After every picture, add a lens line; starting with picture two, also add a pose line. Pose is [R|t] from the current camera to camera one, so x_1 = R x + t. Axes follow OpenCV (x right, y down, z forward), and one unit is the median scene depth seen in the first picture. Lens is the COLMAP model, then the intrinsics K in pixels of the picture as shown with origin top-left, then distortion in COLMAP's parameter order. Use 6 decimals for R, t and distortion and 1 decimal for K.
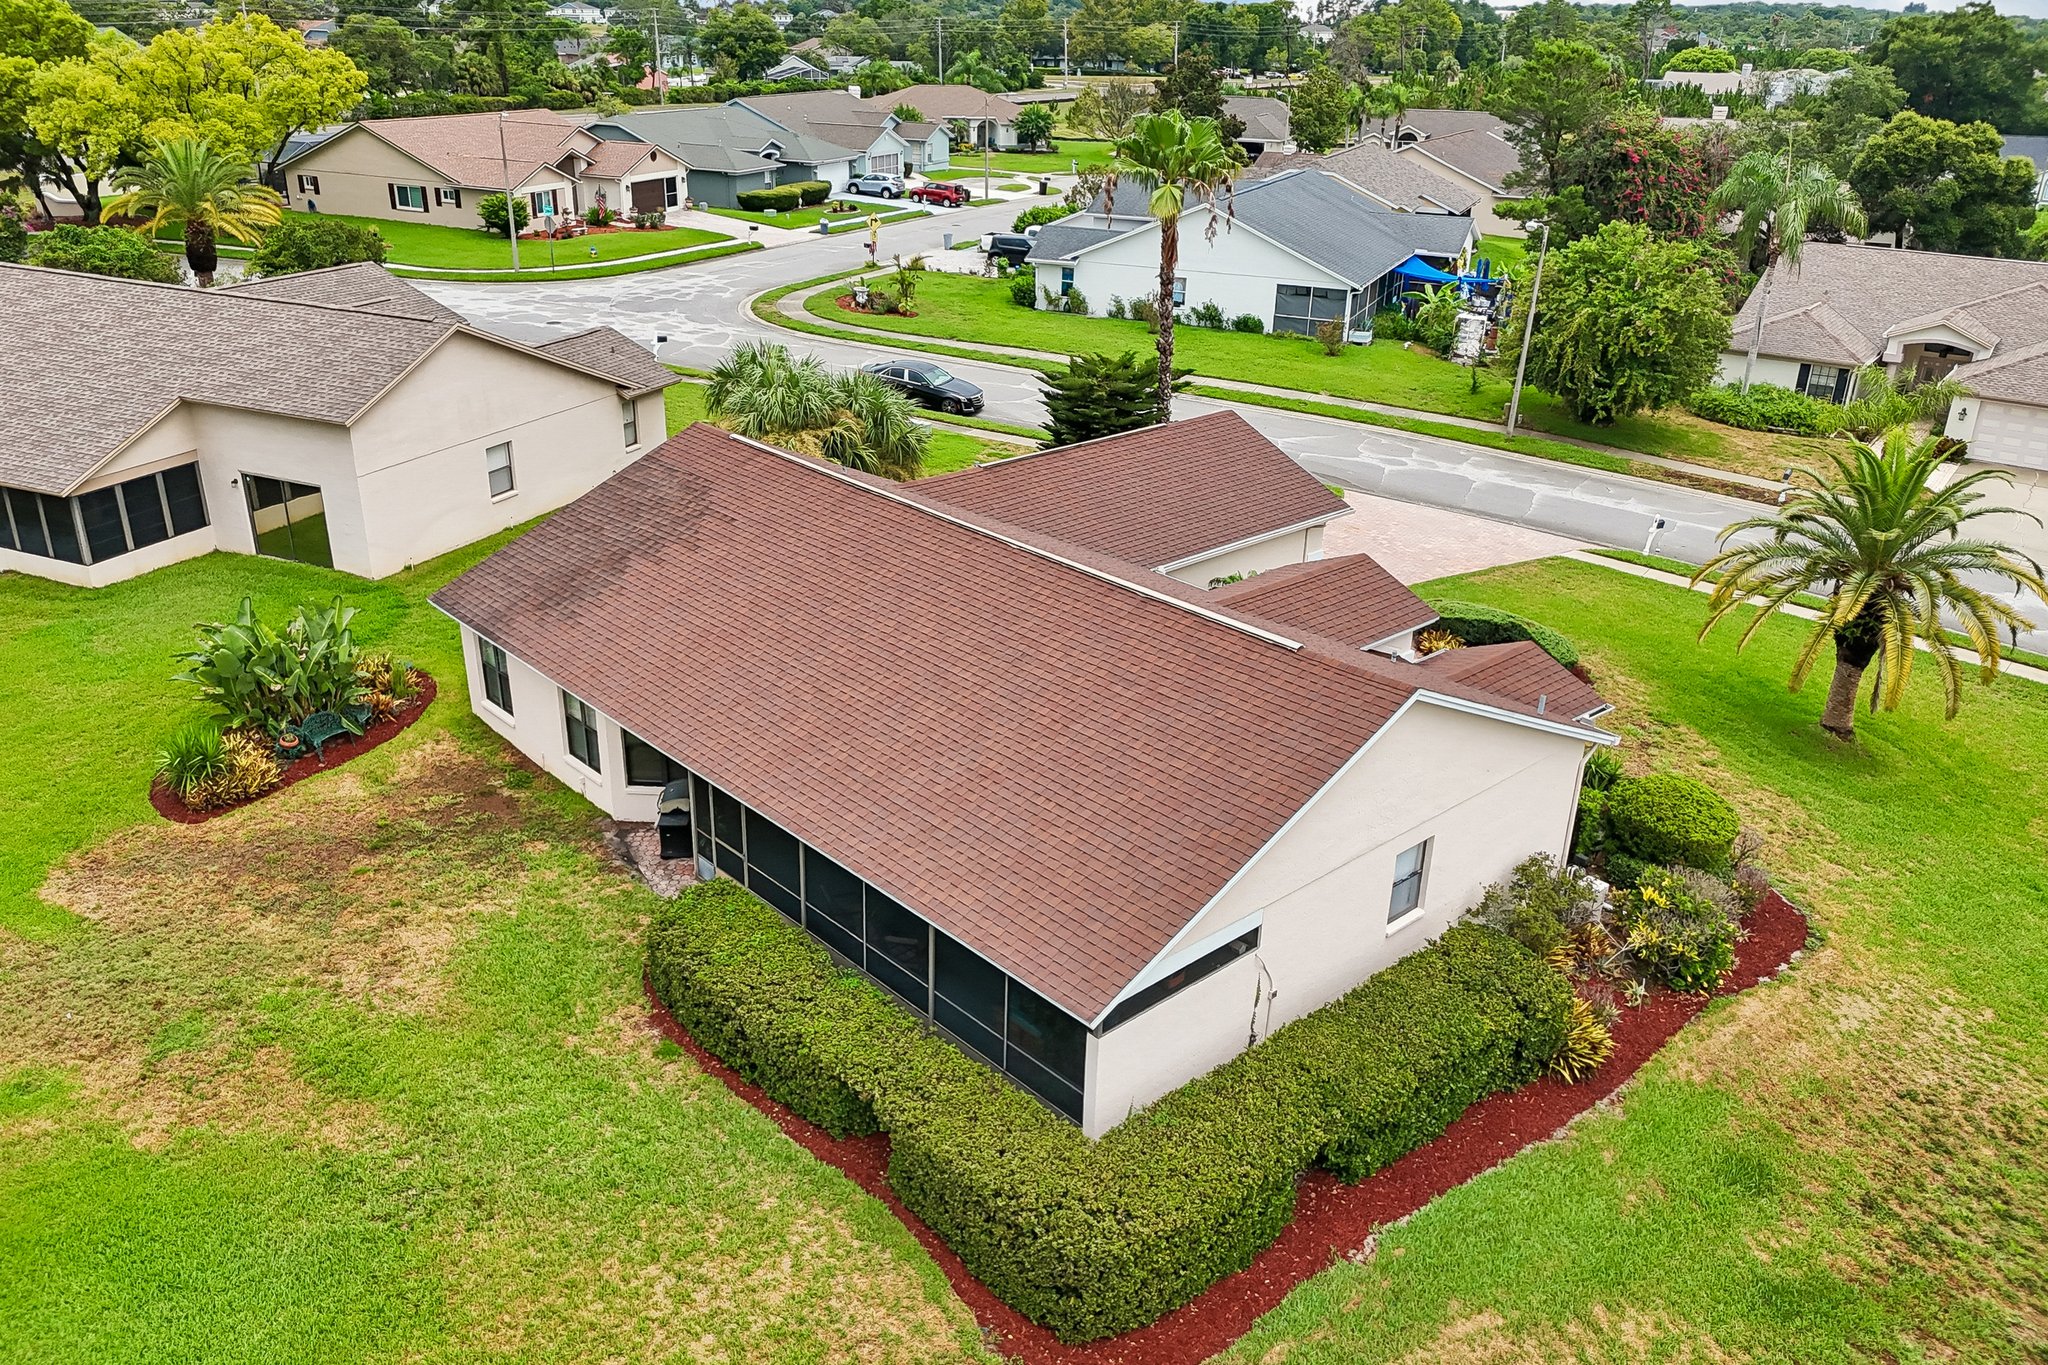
lens RADIAL K [[1508.5, 0, 1014.8], [0, 1508.5, 675.5], [0, 0, 1]] dist [0.060061, -0.058155]
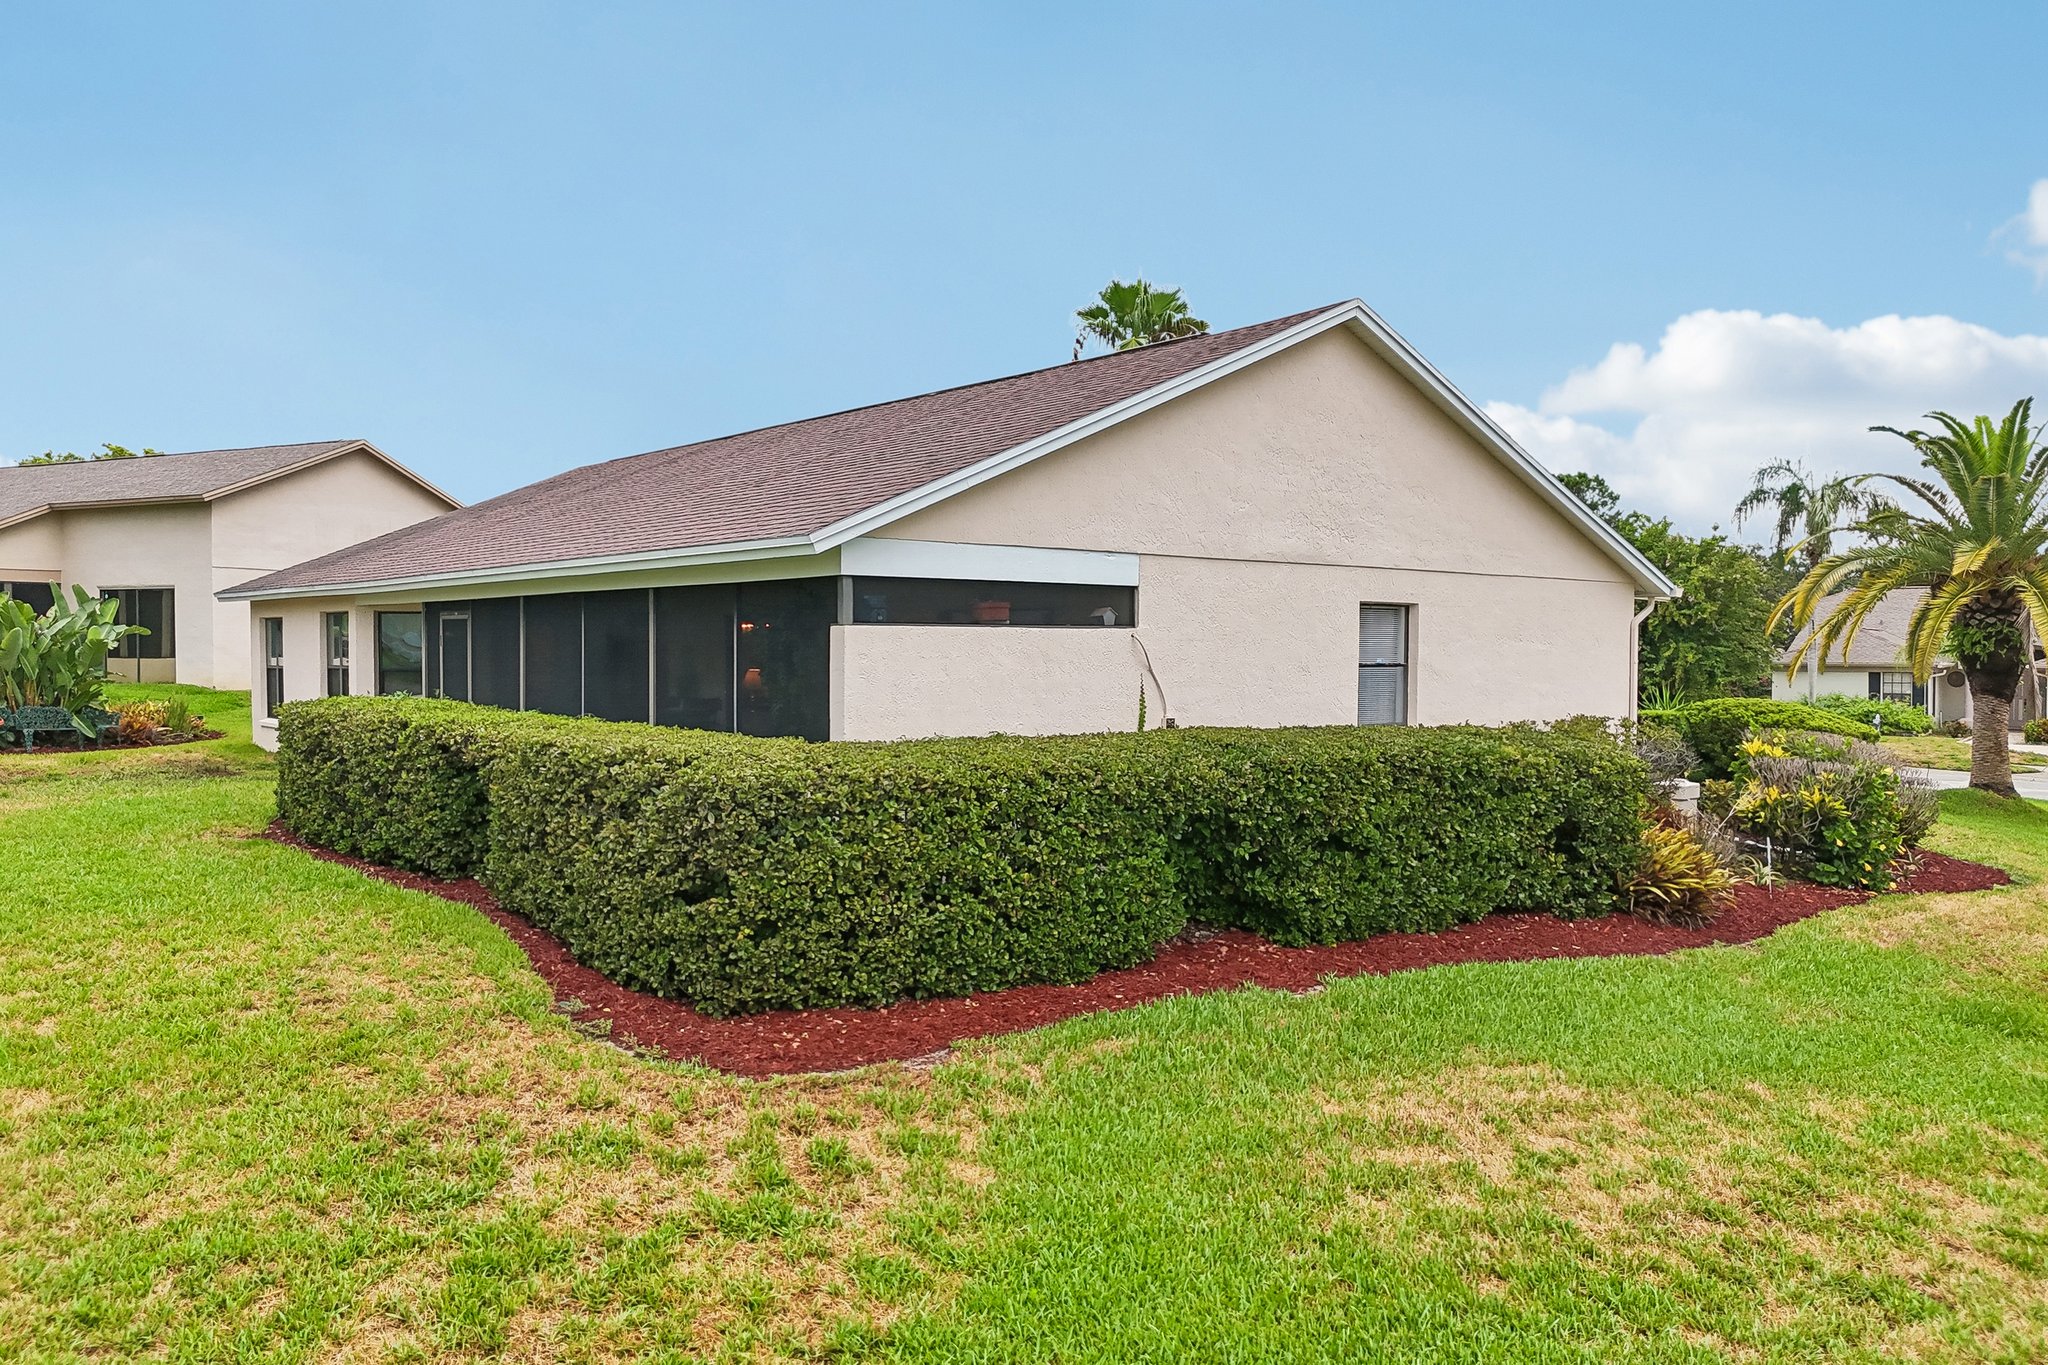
lens RADIAL K [[1508.5, 0, 1014.8], [0, 1508.5, 675.5], [0, 0, 1]] dist [0.060061, -0.058155]
pose [[0.998968, -0.010452, -0.044200, 0.035106], [-0.006857, 0.927296, -0.374266, 0.114704], [0.044898, 0.374183, 0.926267, 0.103942]]
